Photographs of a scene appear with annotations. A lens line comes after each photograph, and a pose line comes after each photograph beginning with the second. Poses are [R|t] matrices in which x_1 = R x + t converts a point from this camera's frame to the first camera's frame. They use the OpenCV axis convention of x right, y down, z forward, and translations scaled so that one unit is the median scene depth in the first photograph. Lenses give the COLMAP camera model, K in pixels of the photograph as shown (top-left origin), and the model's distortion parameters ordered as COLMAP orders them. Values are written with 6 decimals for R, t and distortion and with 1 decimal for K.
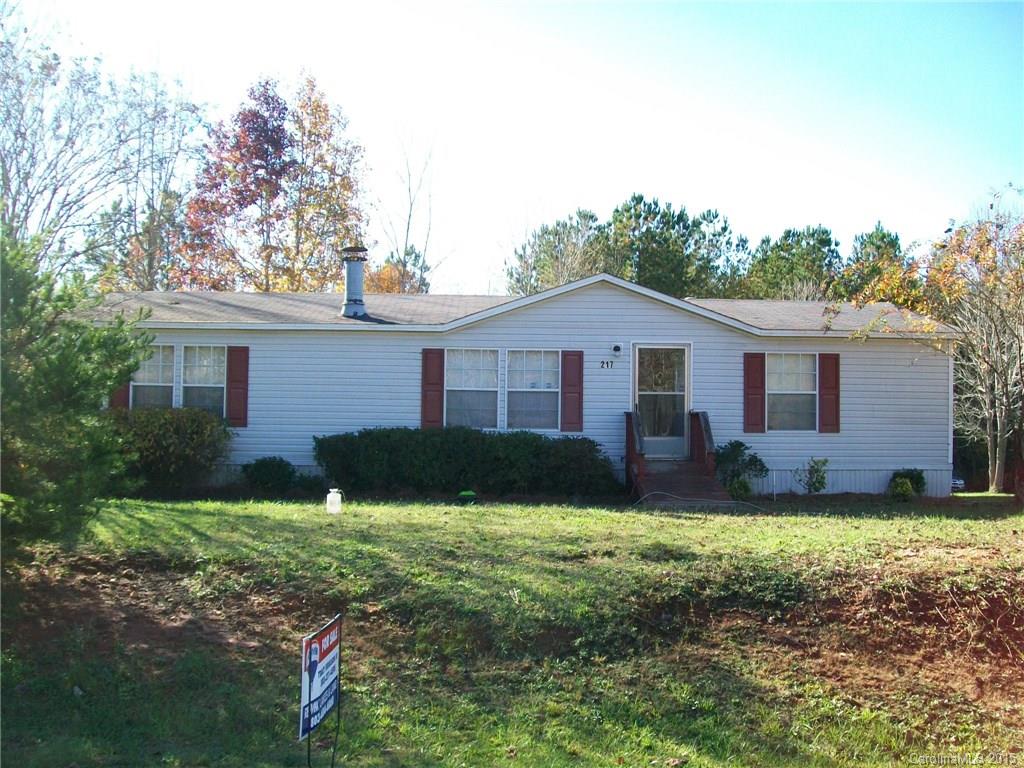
lens RADIAL K [[1107.9, 0, 512.0], [0, 1107.9, 384.0], [0, 0, 1]] dist [-0.187134, 0.177537]
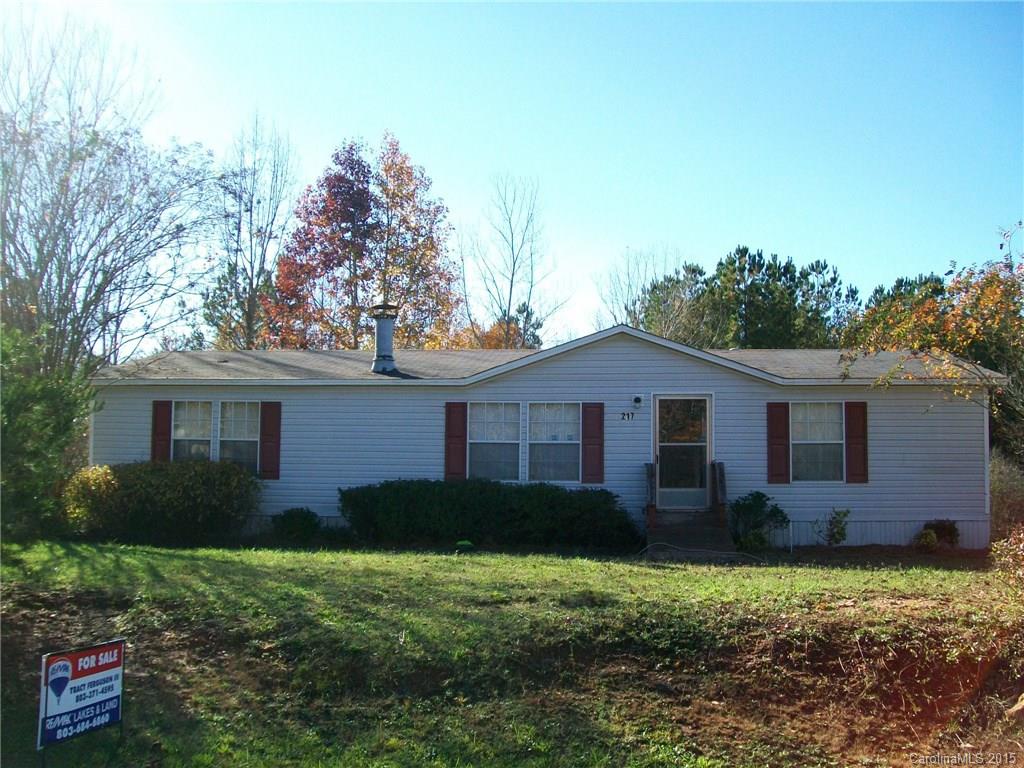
lens RADIAL K [[1107.9, 0, 512.0], [0, 1107.9, 384.0], [0, 0, 1]] dist [-0.187134, 0.177537]
pose [[0.991981, -0.013527, -0.125662, 0.109035], [0.007010, 0.998614, -0.052160, 0.004862], [0.126193, 0.050860, 0.990701, -0.006616]]
